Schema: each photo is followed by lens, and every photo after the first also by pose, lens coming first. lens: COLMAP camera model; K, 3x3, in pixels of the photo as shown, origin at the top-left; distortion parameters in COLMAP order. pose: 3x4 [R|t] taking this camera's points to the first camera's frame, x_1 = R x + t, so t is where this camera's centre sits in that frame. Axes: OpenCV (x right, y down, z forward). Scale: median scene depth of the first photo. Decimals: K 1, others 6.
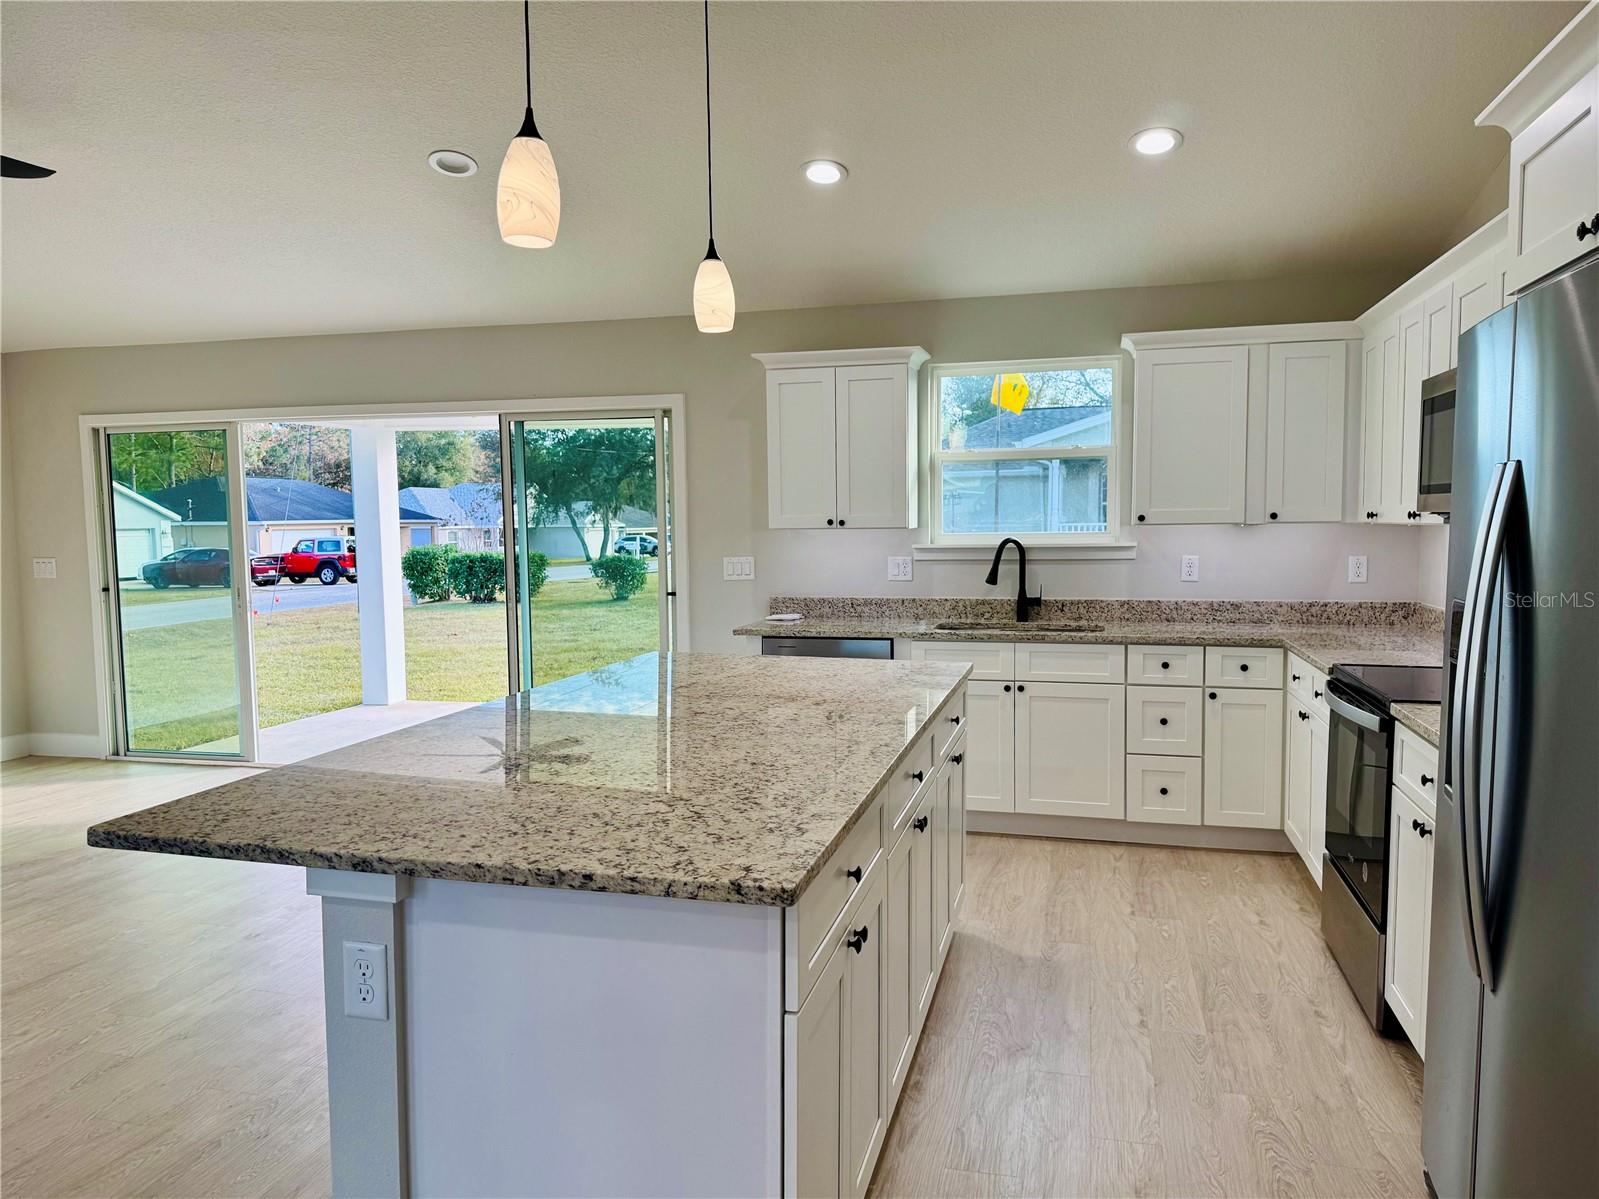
lens RADIAL K [[1133.5, 0, 799.5], [0, 1133.5, 599.5], [0, 0, 1]] dist [0.179593, -0.332610]
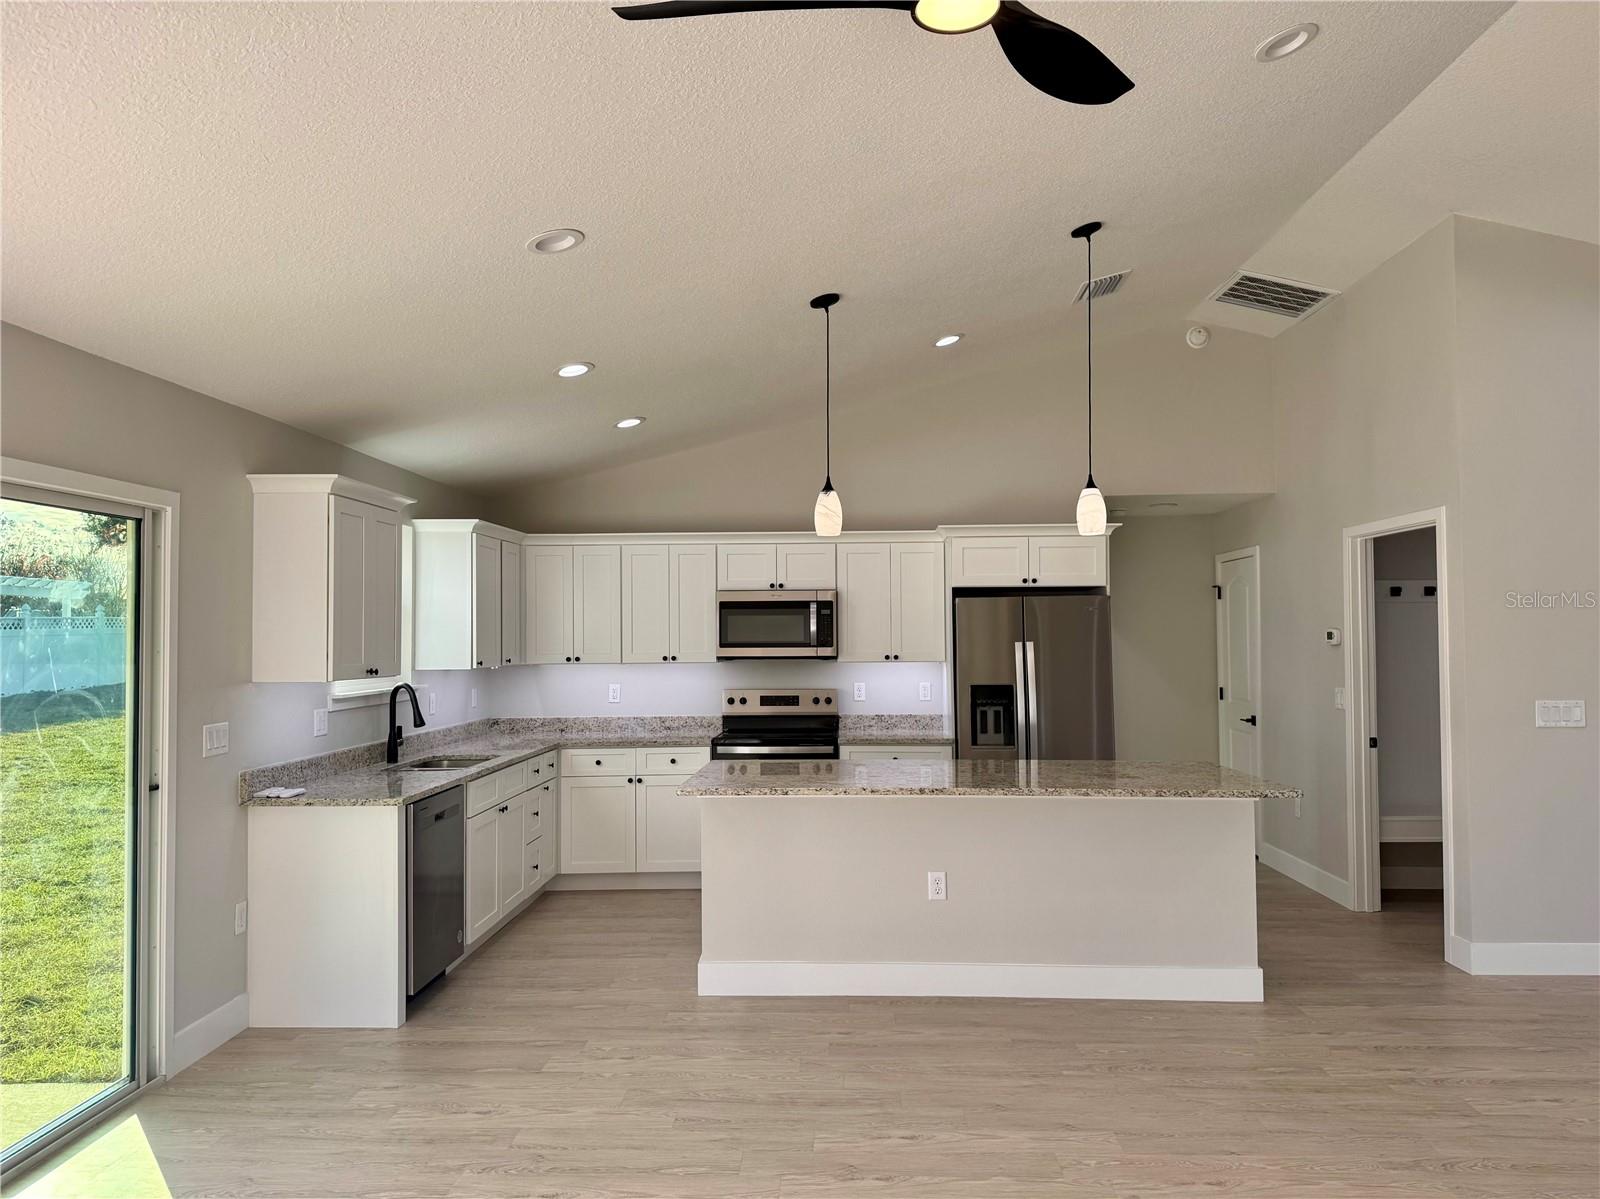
lens RADIAL K [[1118.7, 0, 817.2], [0, 1118.7, 597.5], [0, 0, 1]] dist [0.069081, -0.101919]
pose [[-0.220807, 0.044384, 0.974307, -0.931982], [0.078537, 0.996529, -0.027597, -0.074324], [-0.972150, 0.070425, -0.223526, 0.851821]]
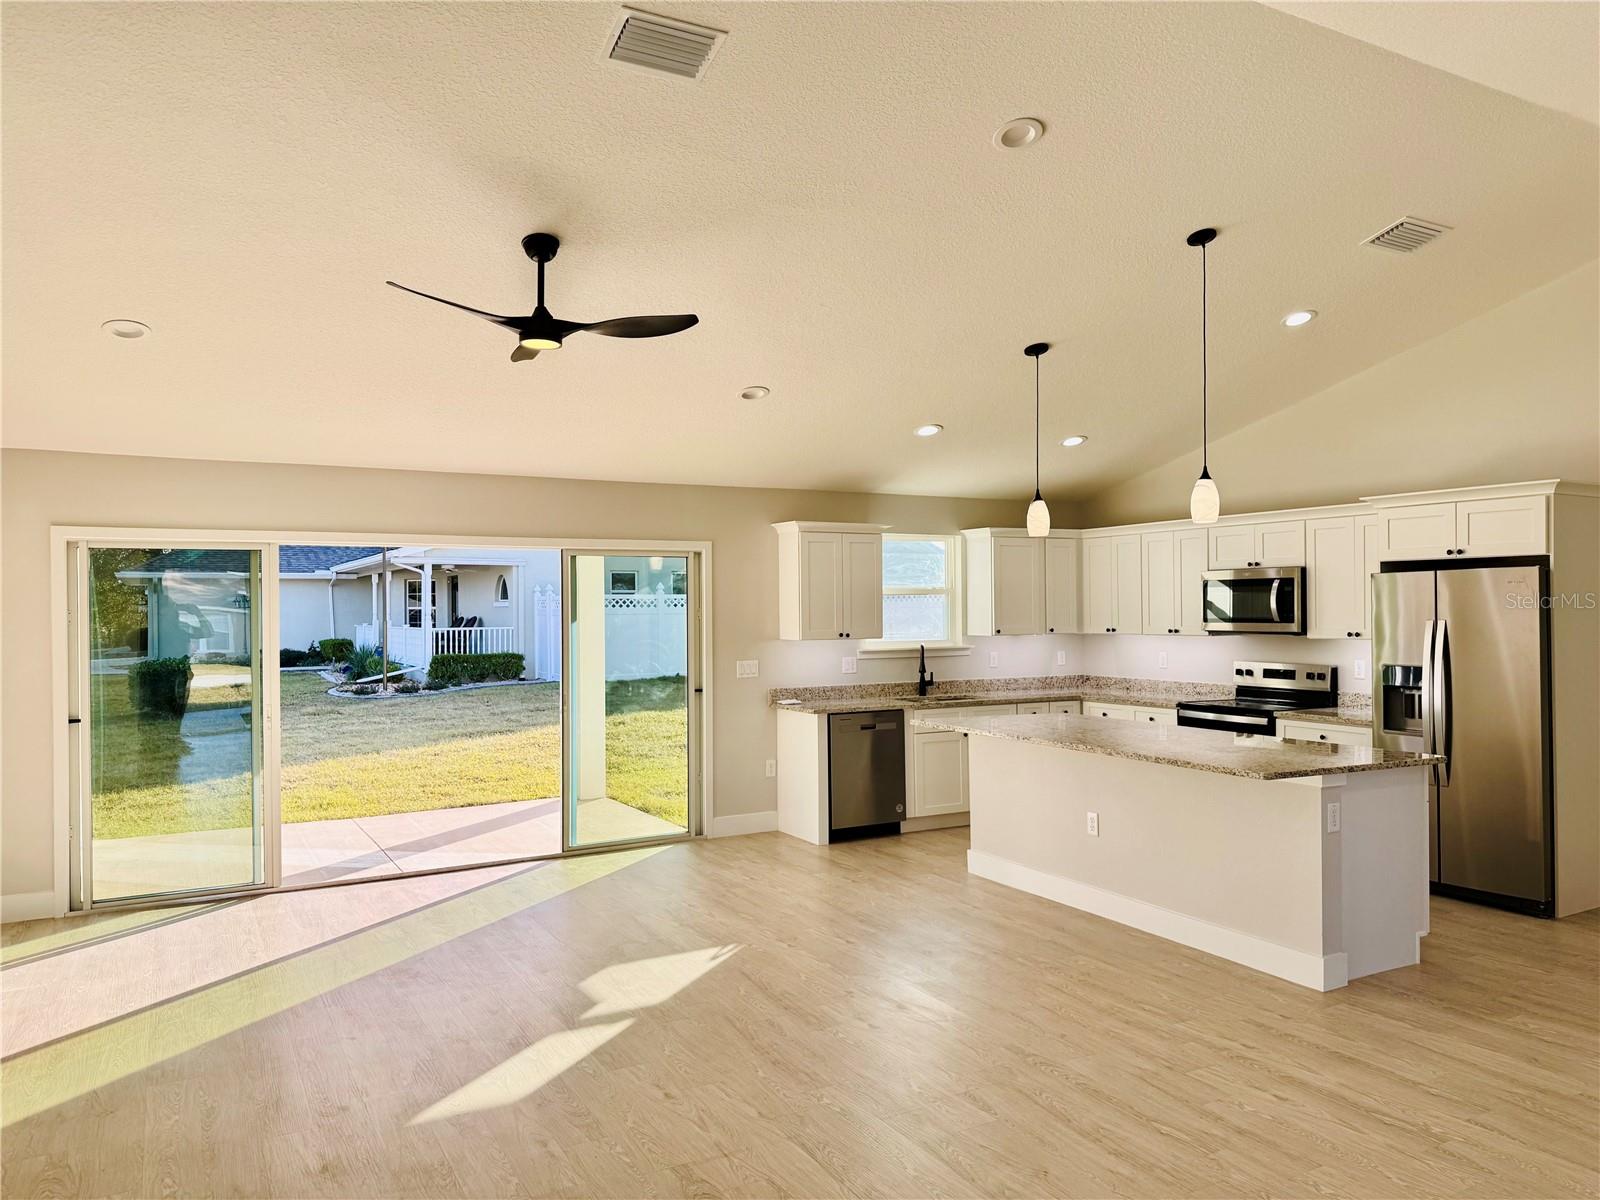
lens RADIAL K [[1134.3, 0, 800.0], [0, 1134.3, 600.0], [0, 0, 1]] dist [0.179593, -0.332610]
pose [[0.725235, 0.008239, 0.688453, -1.036743], [0.051065, 0.996531, -0.065719, -0.018746], [-0.686606, 0.082818, 0.722298, -0.041563]]
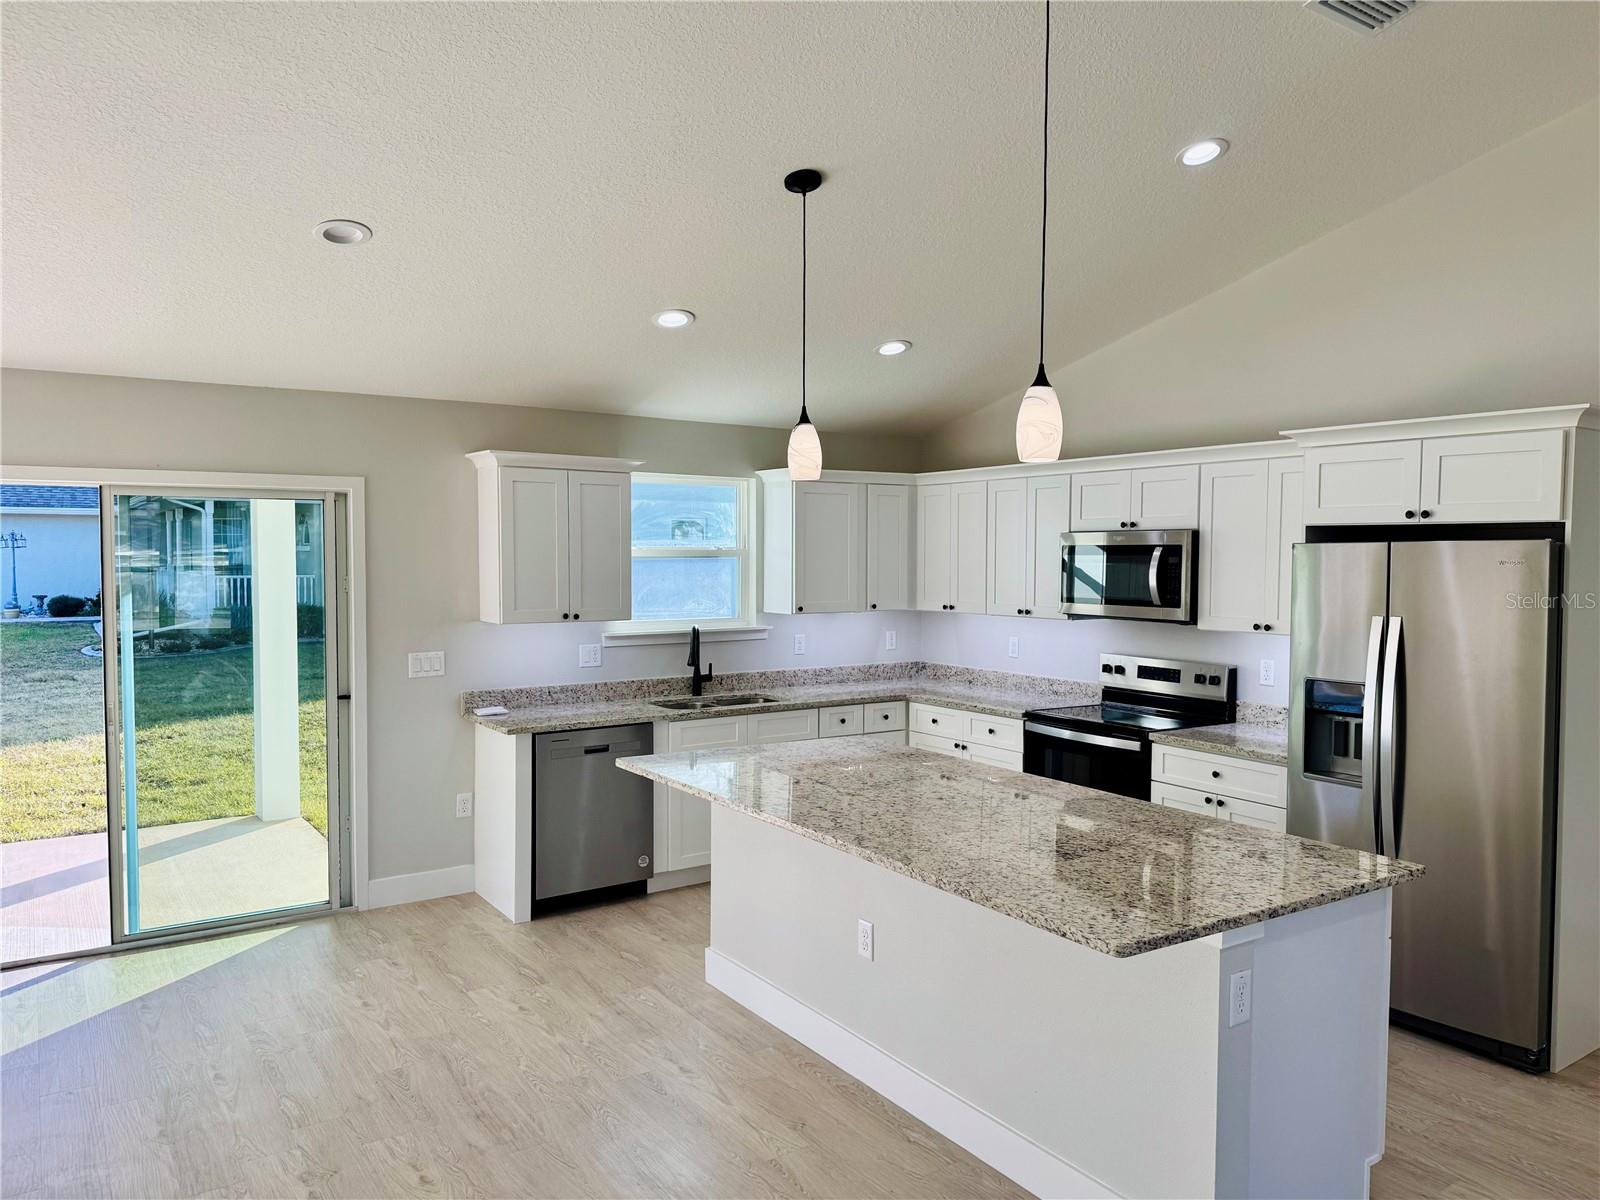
lens RADIAL K [[1134.3, 0, 800.0], [0, 1134.3, 600.0], [0, 0, 1]] dist [0.179593, -0.332610]
pose [[0.665268, -0.019916, 0.746339, -0.614400], [0.043876, 0.998959, -0.012452, -0.060632], [-0.745314, 0.041030, 0.665450, 0.138672]]
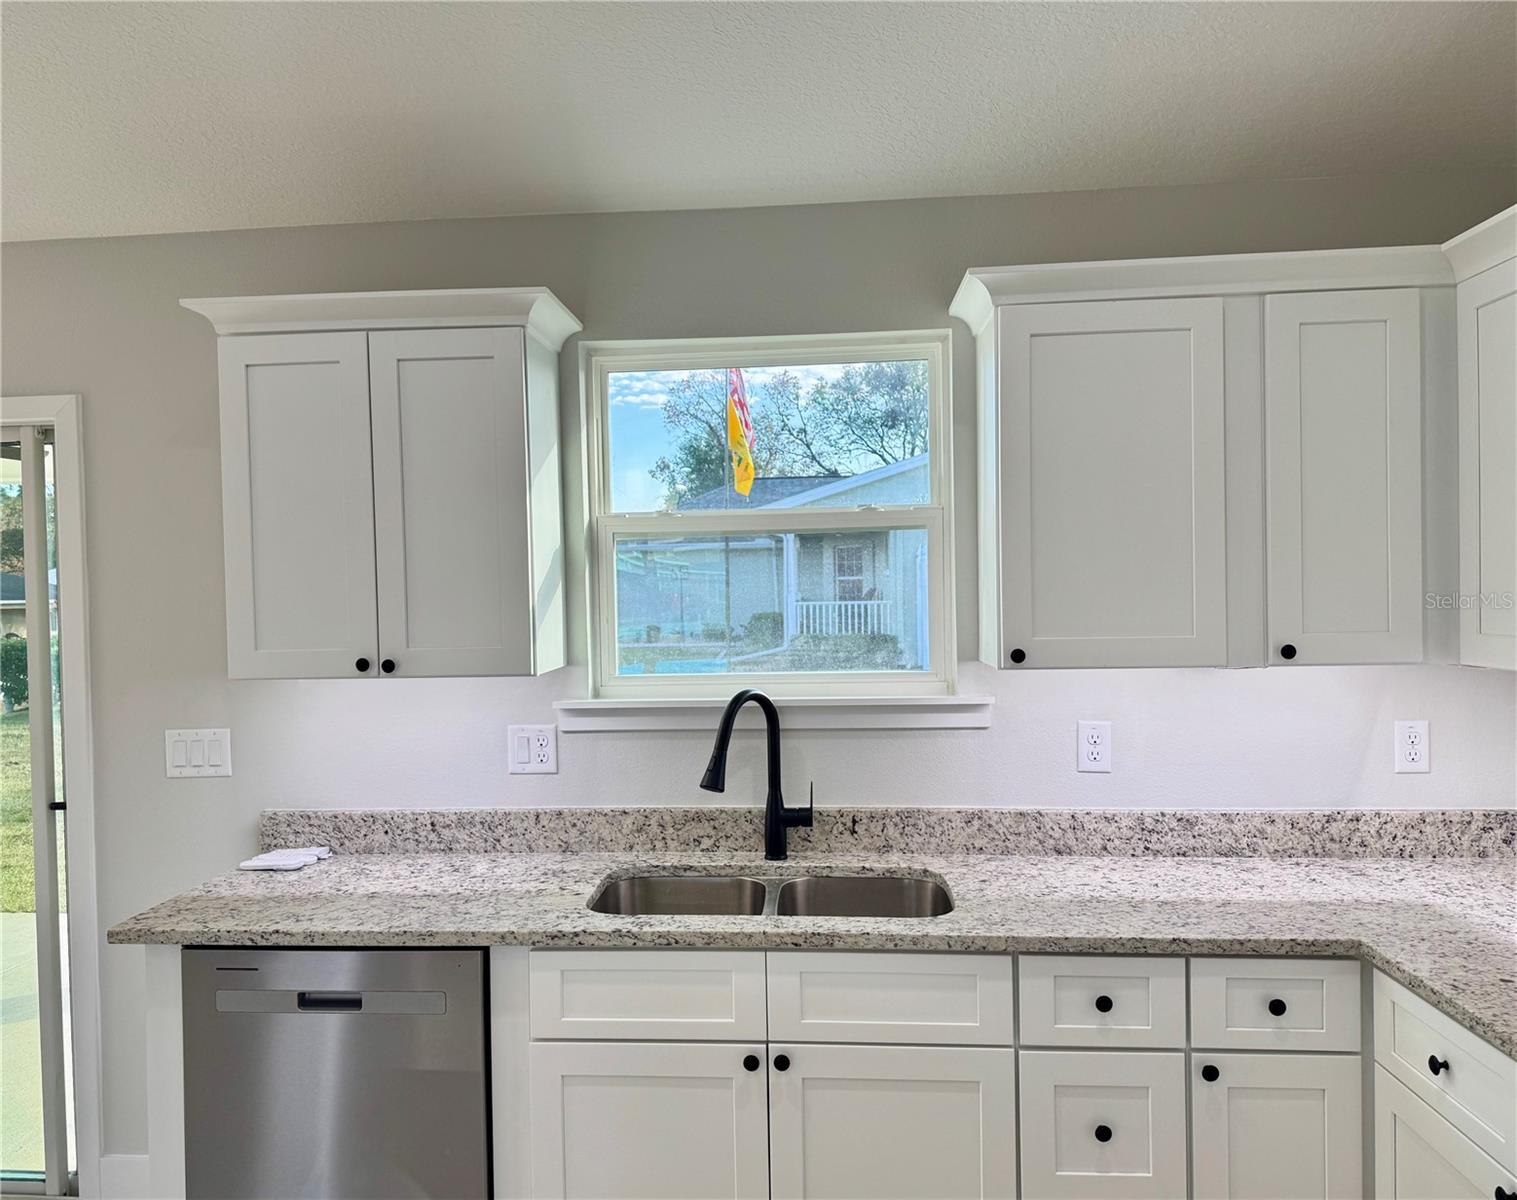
lens RADIAL K [[1142.0, 0, 728.2], [0, 1142.0, 603.6], [0, 0, 1]] dist [0.105994, -0.138421]
pose [[0.985554, -0.011471, 0.168975, 0.093812], [0.021311, 0.998173, -0.056535, -0.063395], [-0.168018, 0.059320, 0.983997, 0.517009]]
